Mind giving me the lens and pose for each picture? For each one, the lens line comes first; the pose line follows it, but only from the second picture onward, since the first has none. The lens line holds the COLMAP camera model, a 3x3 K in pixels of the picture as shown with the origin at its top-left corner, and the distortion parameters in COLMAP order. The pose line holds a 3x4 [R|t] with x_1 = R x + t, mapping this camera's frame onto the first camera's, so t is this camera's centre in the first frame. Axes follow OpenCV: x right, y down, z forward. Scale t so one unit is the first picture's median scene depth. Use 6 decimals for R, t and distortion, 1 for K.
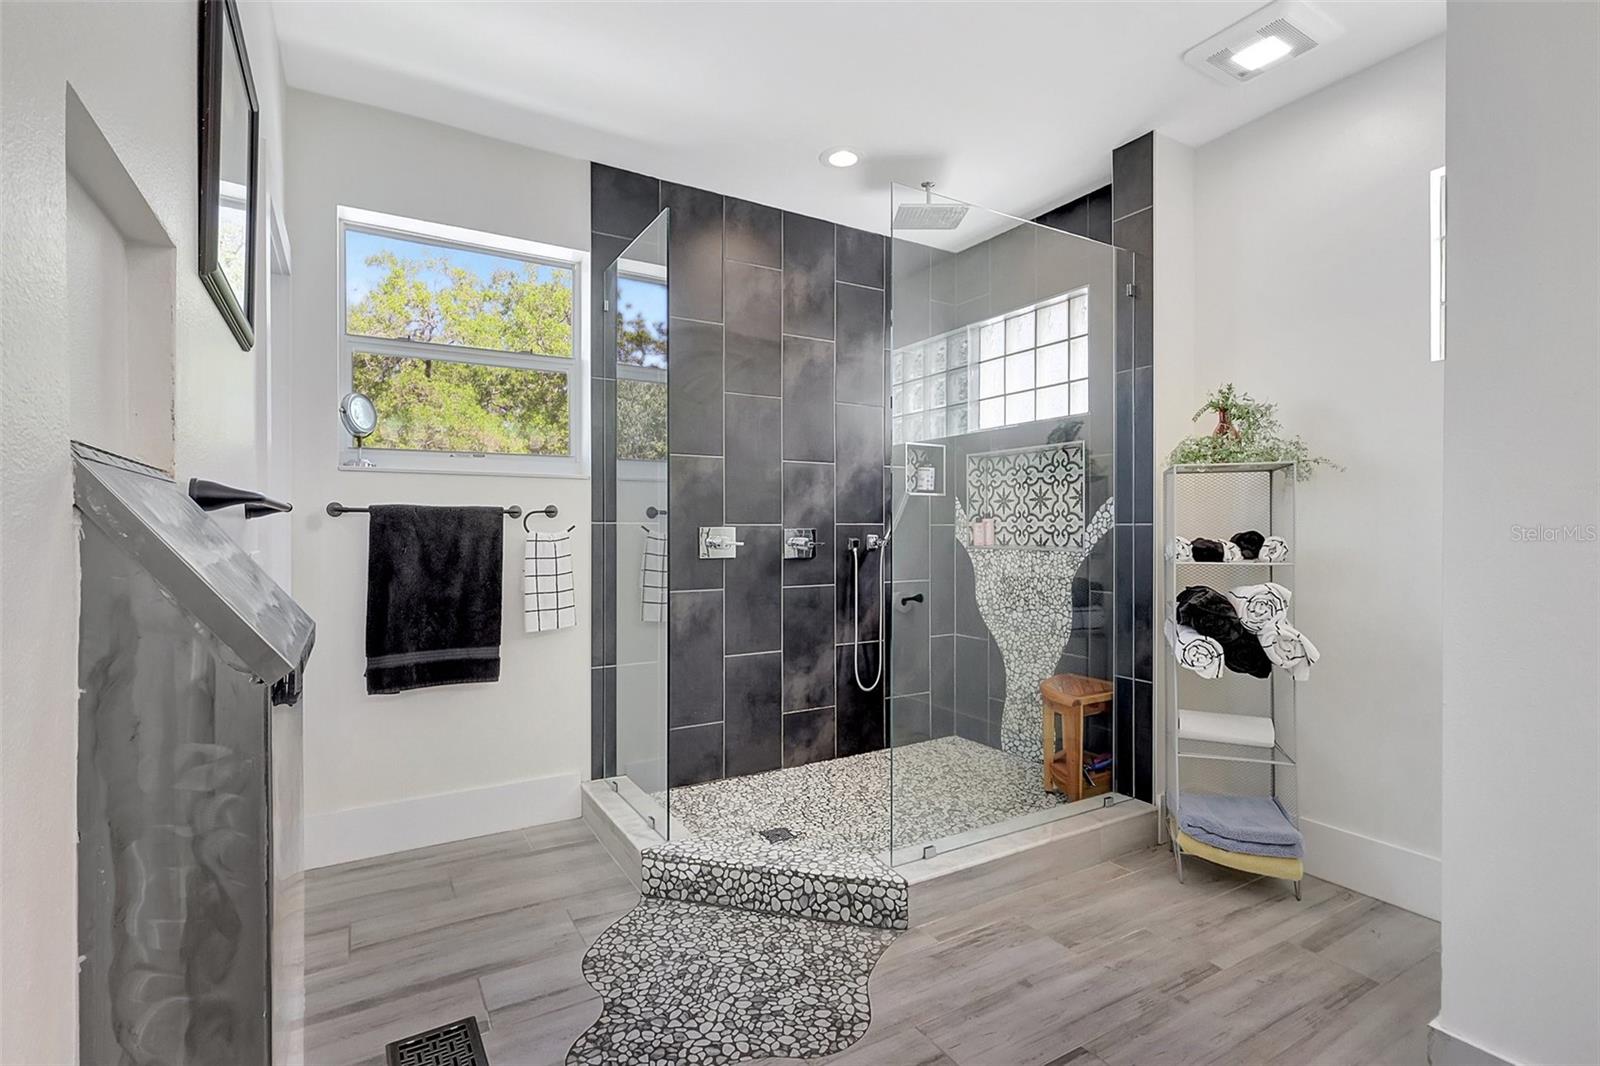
lens RADIAL K [[742.0, 0, 792.3], [0, 742.0, 531.2], [0, 0, 1]] dist [0.000909, -0.000348]
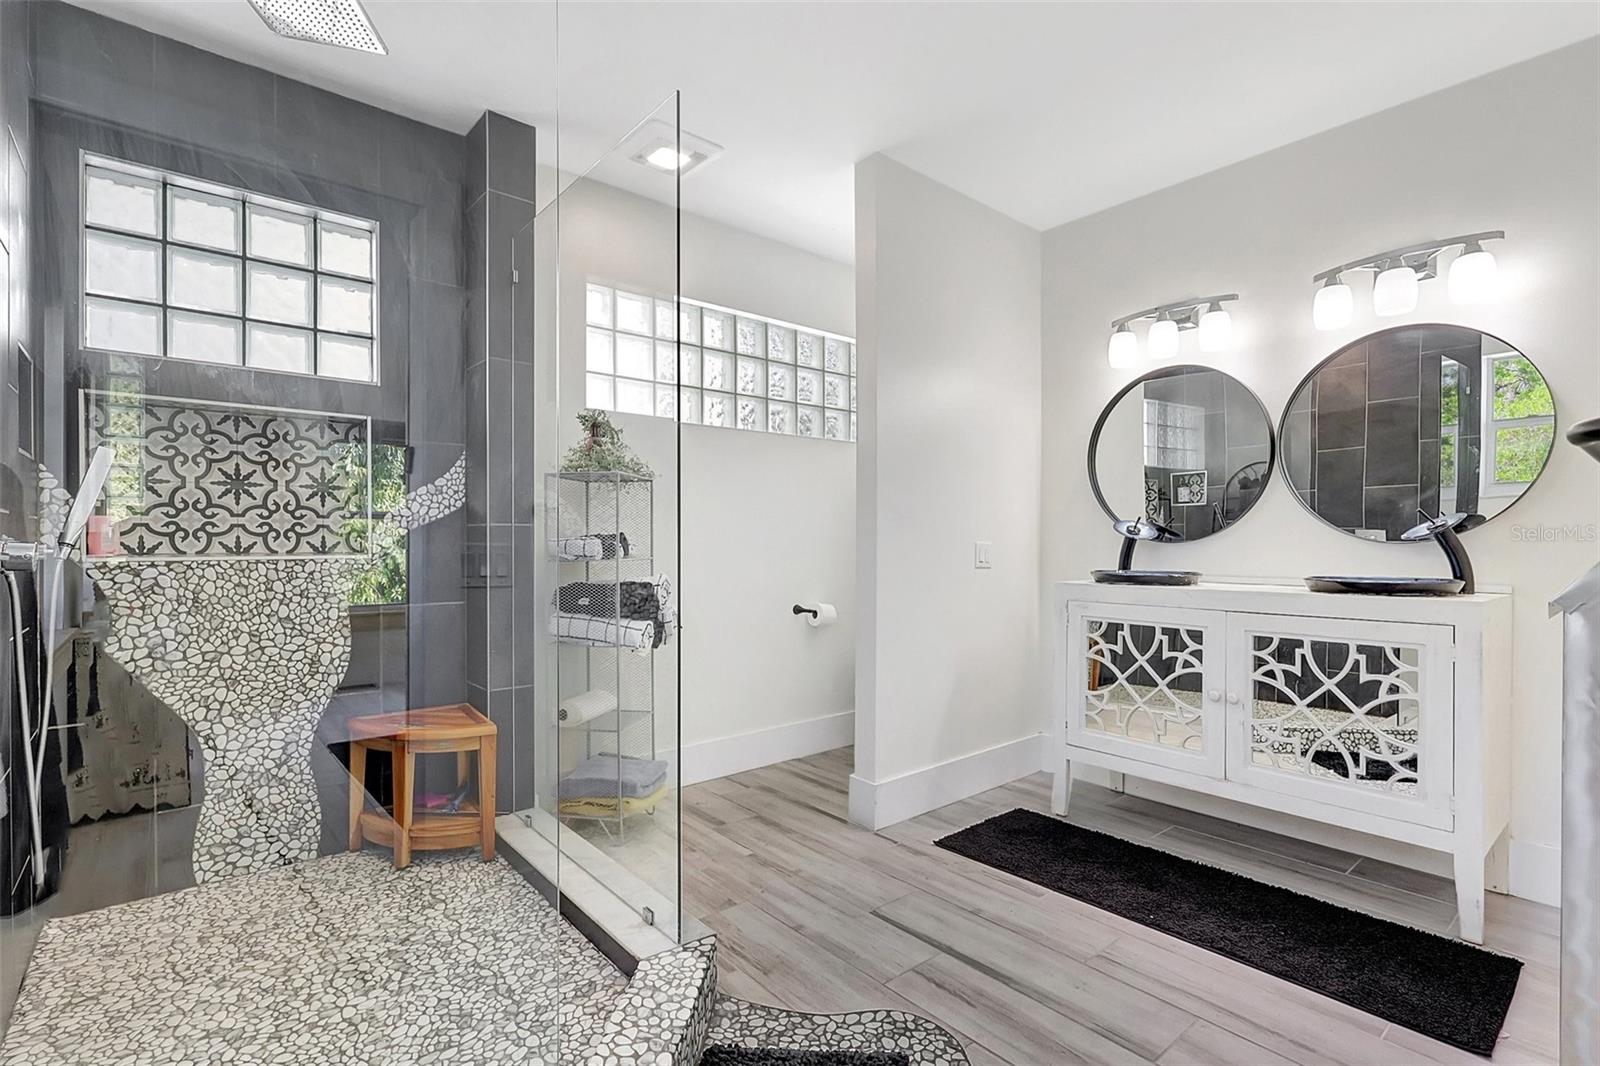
lens RADIAL K [[756.5, 0, 791.6], [0, 756.5, 543.6], [0, 0, 1]] dist [0.004854, 0.000523]
pose [[-0.163791, -0.007472, 0.986467, -0.460906], [0.001879, 0.999967, 0.007886, 0.006953], [-0.986493, 0.003146, -0.163772, 0.670685]]
